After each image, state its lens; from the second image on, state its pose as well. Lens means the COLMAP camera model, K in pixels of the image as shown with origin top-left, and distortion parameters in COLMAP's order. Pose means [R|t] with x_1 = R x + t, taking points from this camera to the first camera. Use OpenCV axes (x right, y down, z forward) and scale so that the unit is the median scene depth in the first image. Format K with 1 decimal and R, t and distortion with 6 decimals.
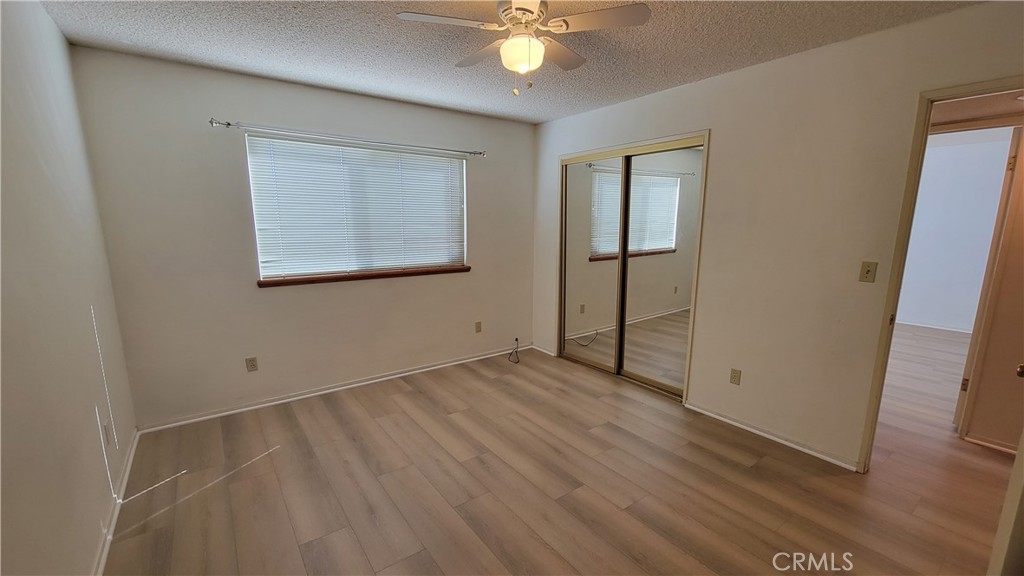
lens RADIAL K [[419.5, 0, 511.1], [0, 419.5, 302.2], [0, 0, 1]] dist [-0.003728, -0.000027]
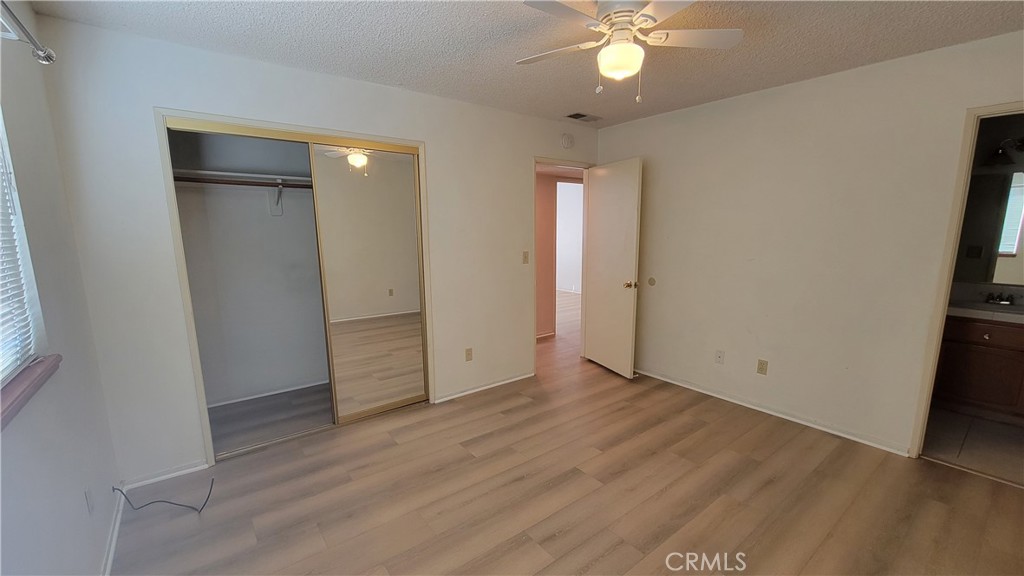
lens RADIAL K [[419.5, 0, 511.1], [0, 419.5, 302.2], [0, 0, 1]] dist [-0.003728, -0.000027]
pose [[-0.025711, -0.180383, 0.983260, -0.605893], [0.194877, 0.963811, 0.181911, -0.157681], [-0.980491, 0.196292, 0.010372, 0.786727]]
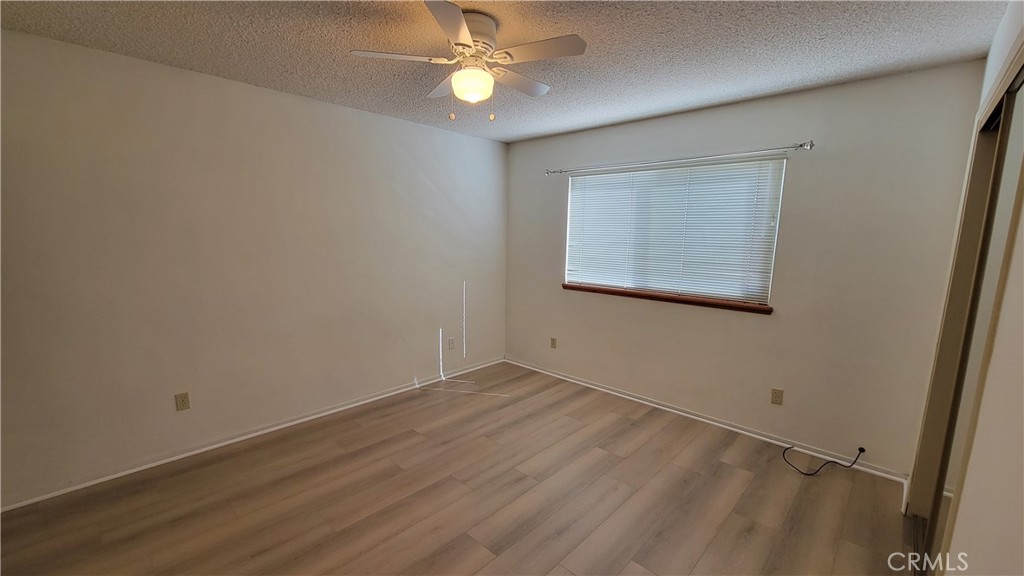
lens RADIAL K [[419.5, 0, 511.1], [0, 419.5, 302.2], [0, 0, 1]] dist [-0.003728, -0.000027]
pose [[0.182316, 0.161898, -0.969820, 0.672585], [-0.199965, 0.971843, 0.124644, -0.125276], [0.962692, 0.171205, 0.209556, 0.561036]]
